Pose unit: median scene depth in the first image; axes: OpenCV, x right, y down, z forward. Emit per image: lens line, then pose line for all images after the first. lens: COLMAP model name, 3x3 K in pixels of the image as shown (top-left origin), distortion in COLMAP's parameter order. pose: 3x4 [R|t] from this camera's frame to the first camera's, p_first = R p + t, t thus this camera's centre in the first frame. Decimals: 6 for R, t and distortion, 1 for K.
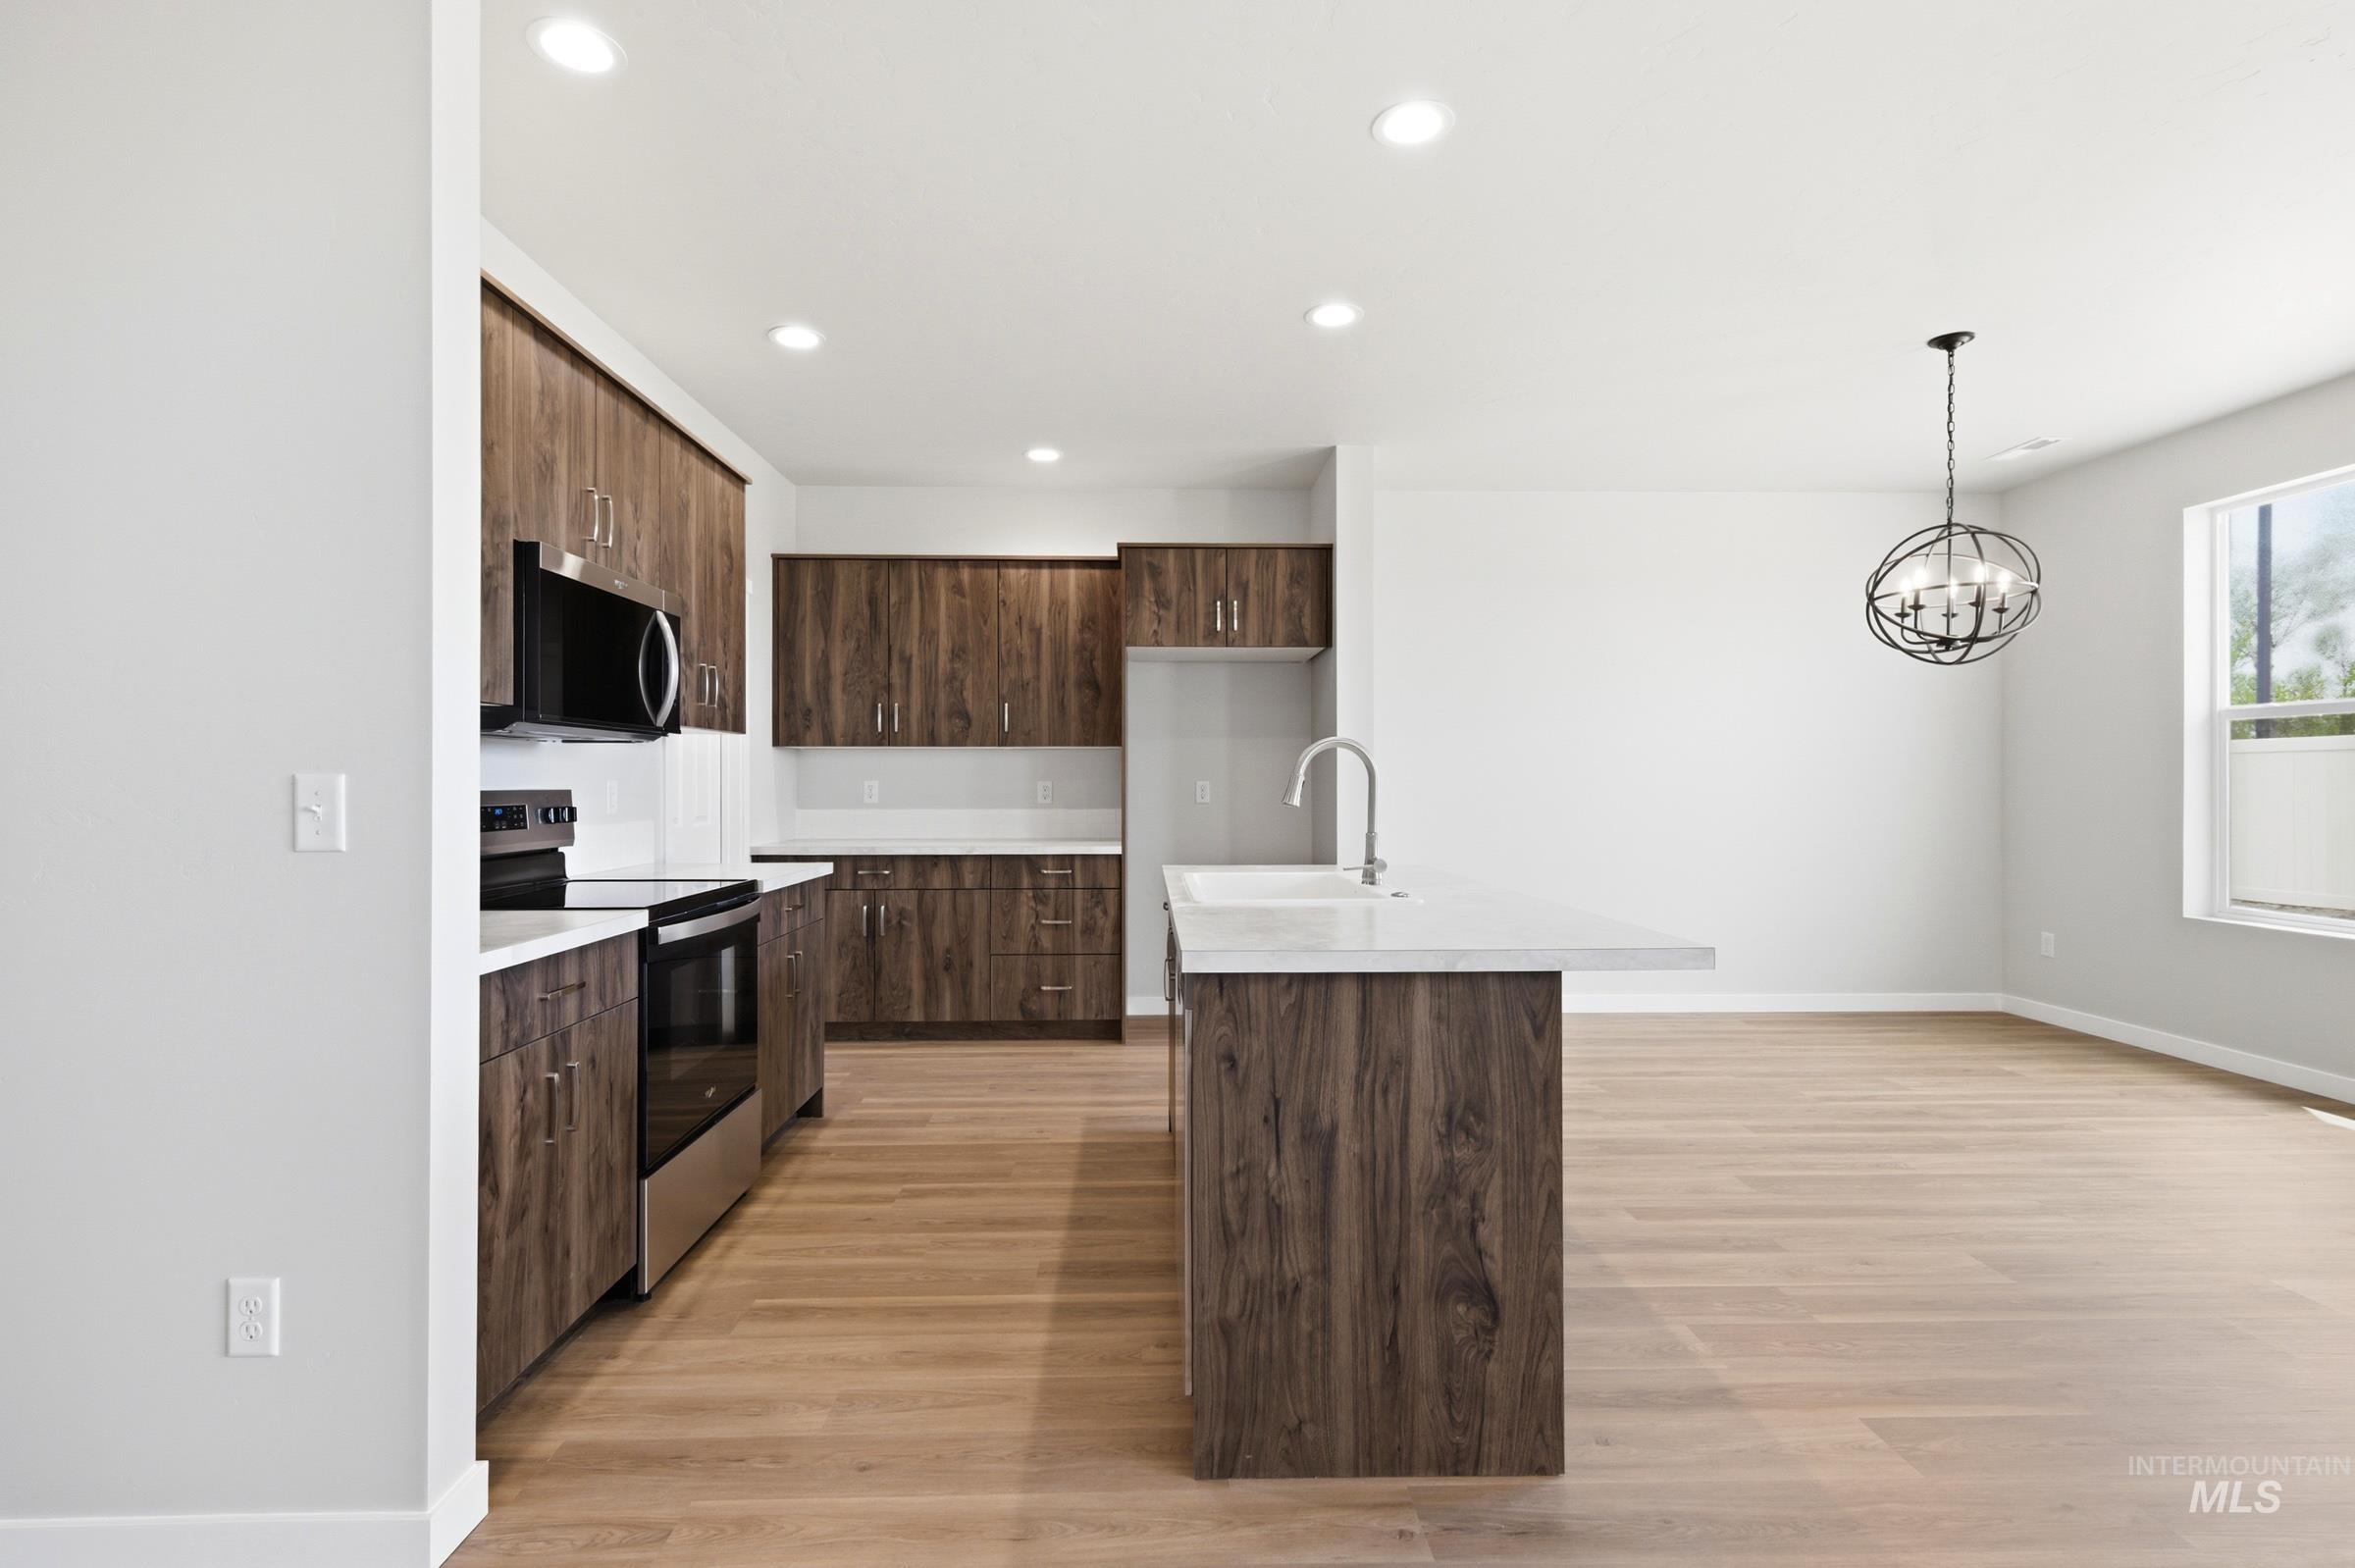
lens RADIAL K [[1117.7, 0, 1164.6], [0, 1117.7, 794.8], [0, 0, 1]] dist [0.012126, 0.002290]
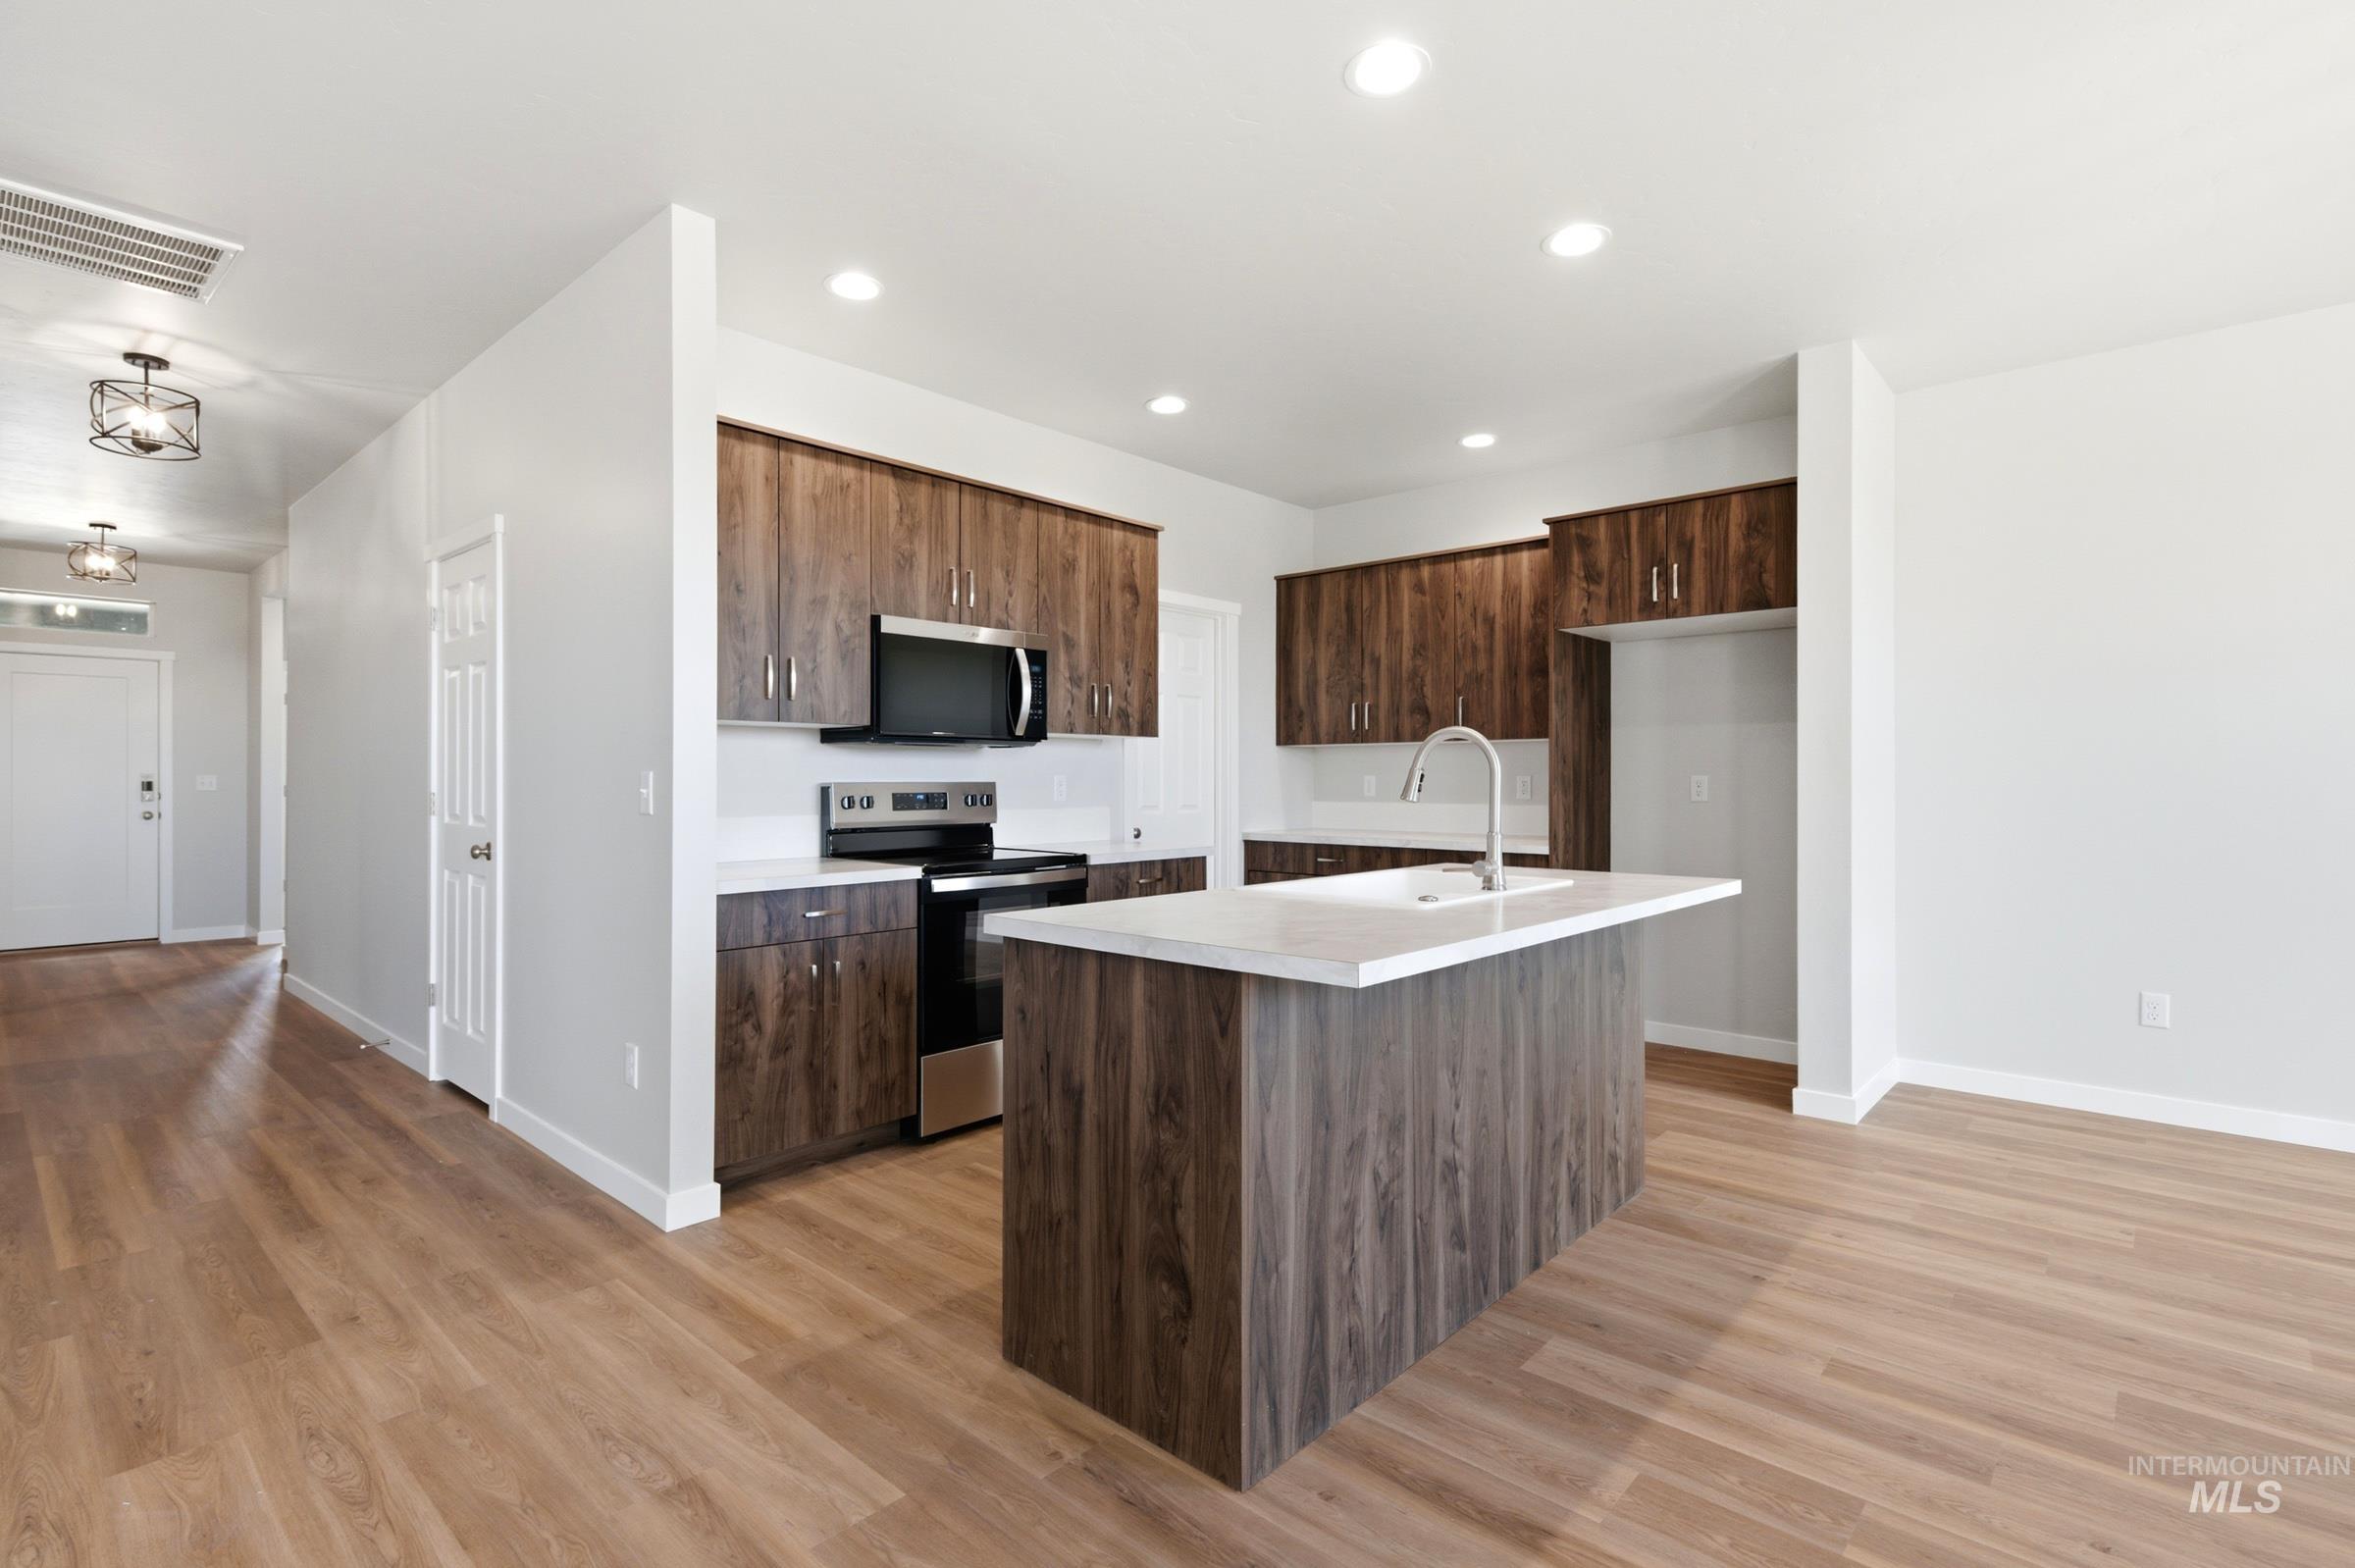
lens RADIAL K [[1117.7, 0, 1139.4], [0, 1117.7, 792.2], [0, 0, 1]] dist [0.012126, 0.002290]
pose [[0.707701, 0.008494, -0.706461, 0.500658], [-0.007059, 0.999963, 0.004951, -0.000014], [0.706477, 0.001483, 0.707734, 0.132601]]
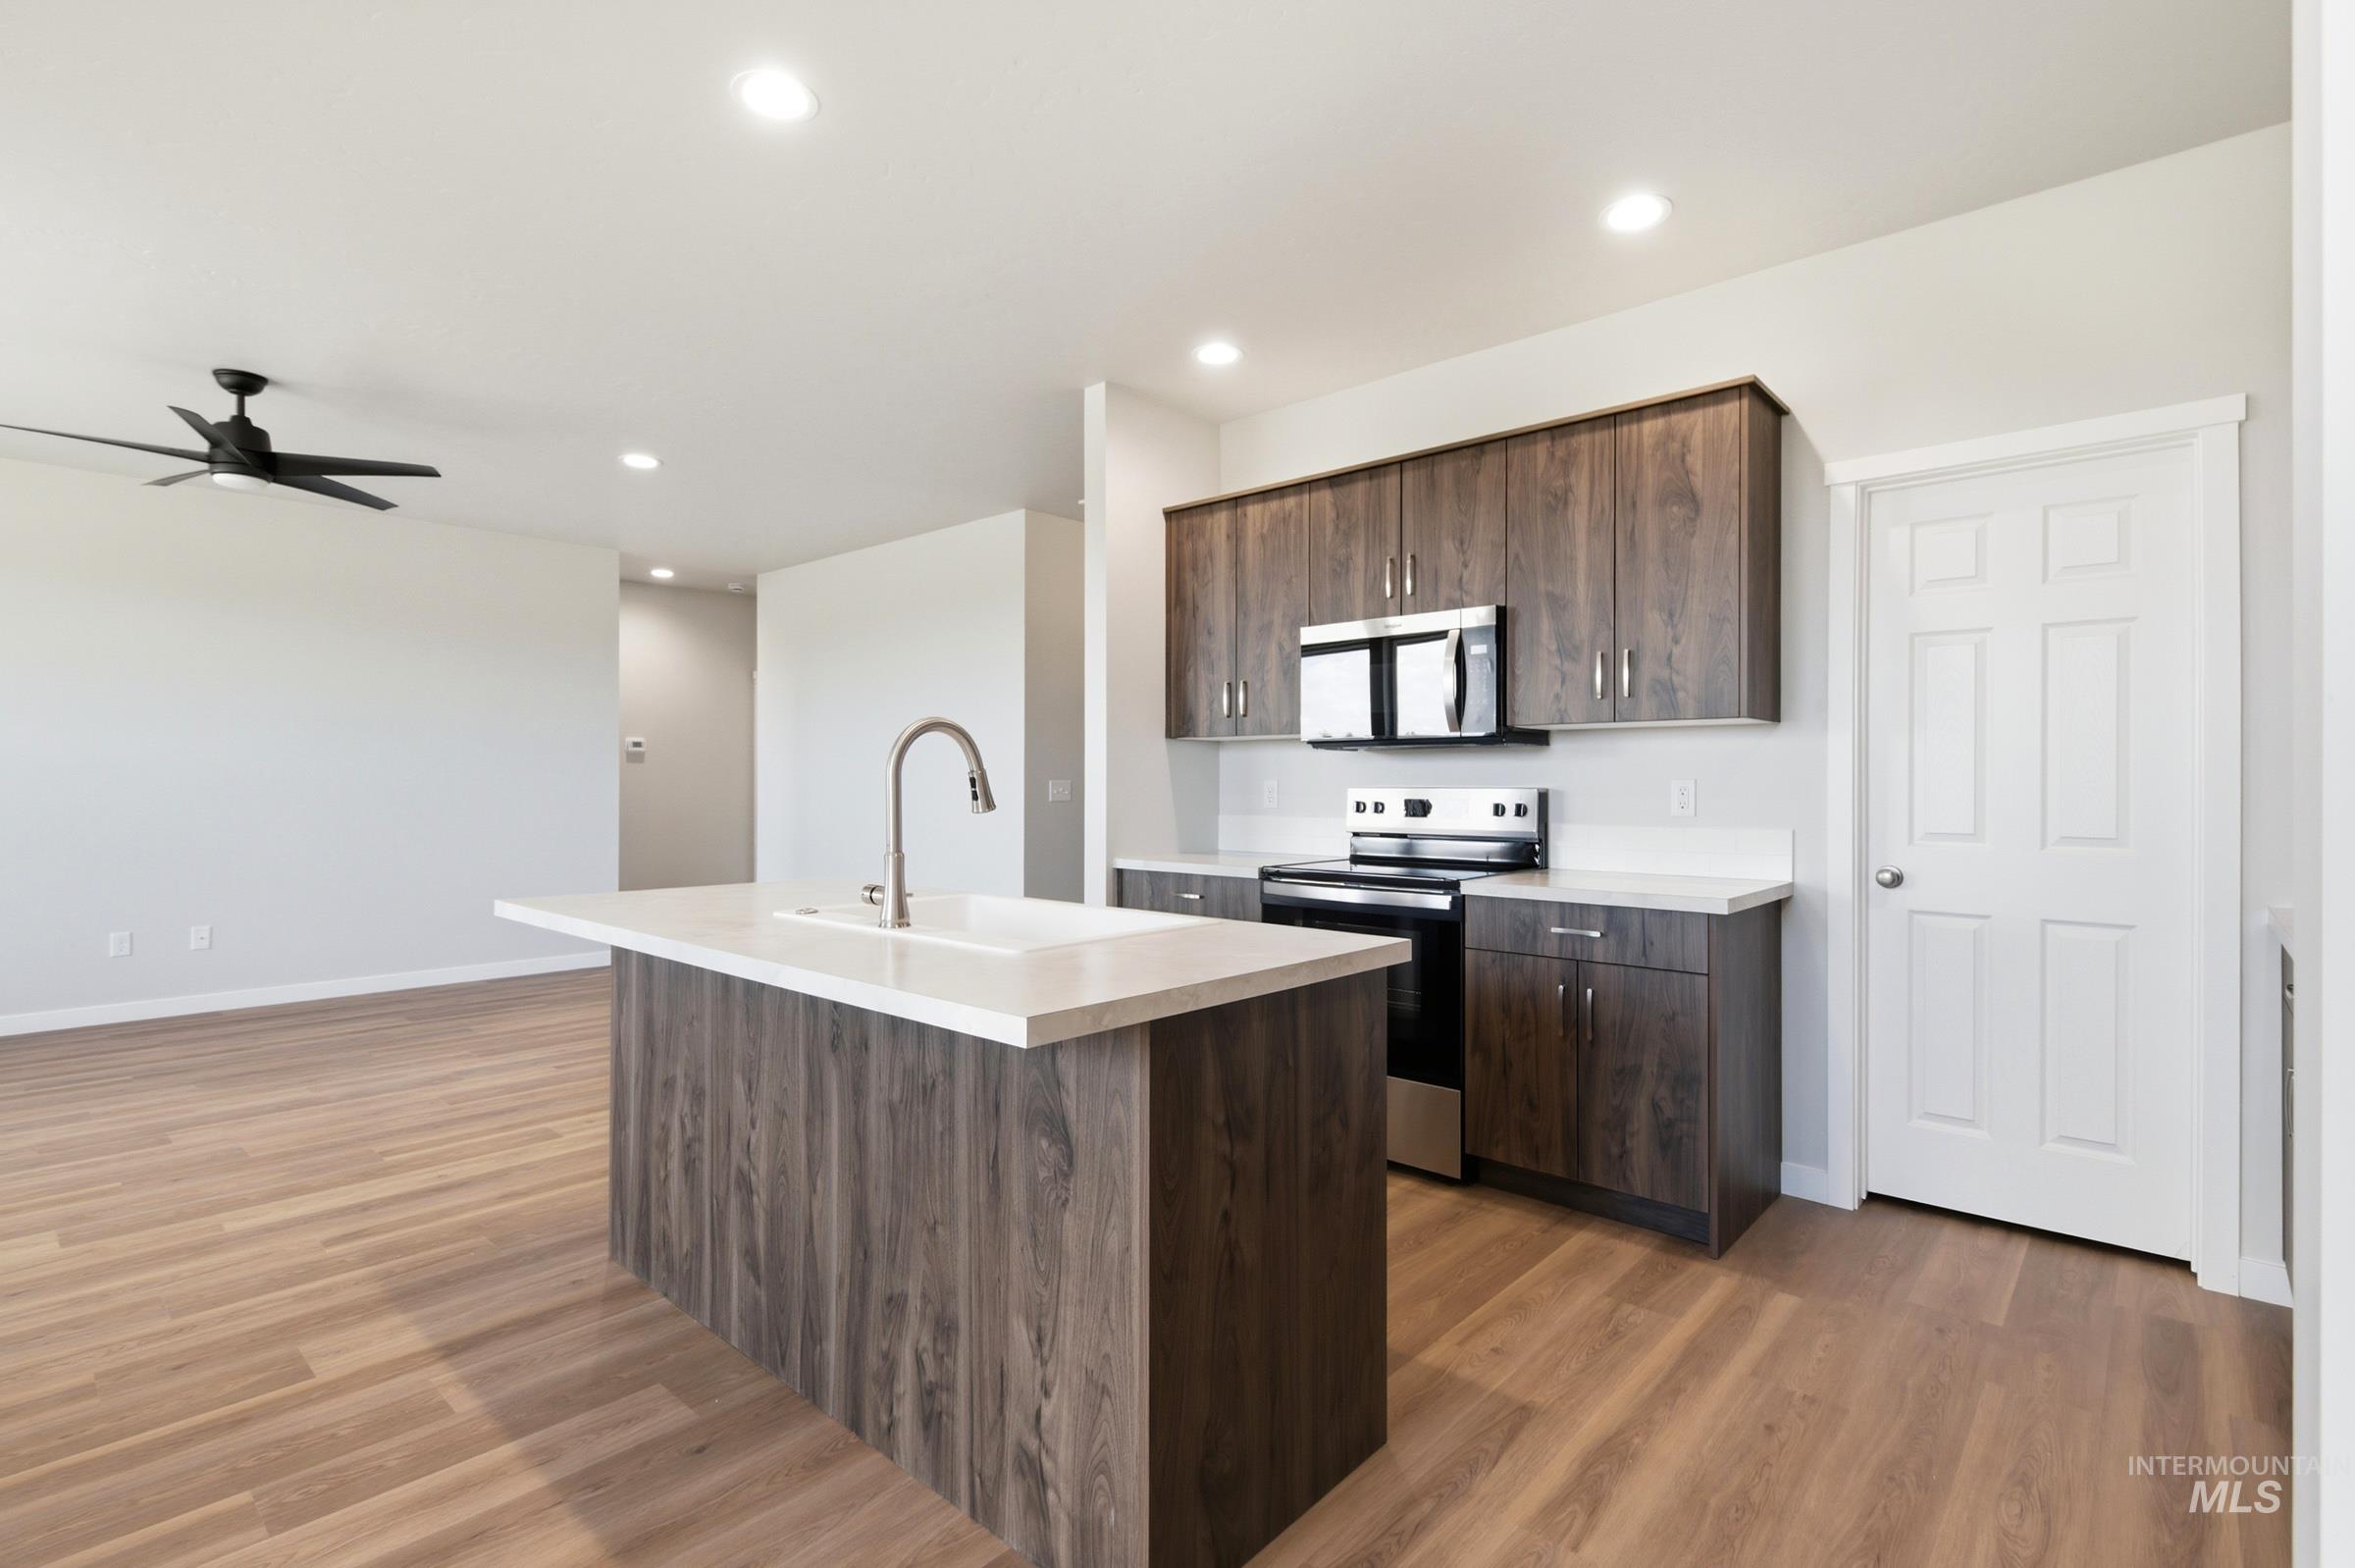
lens RADIAL K [[1117.7, 0, 1186.4], [0, 1117.7, 772.2], [0, 0, 1]] dist [0.012126, 0.002290]
pose [[-0.698386, -0.008057, -0.715676, 0.454044], [-0.010077, 0.999948, -0.001423, -0.013721], [0.715650, 0.006218, -0.698431, 1.319553]]
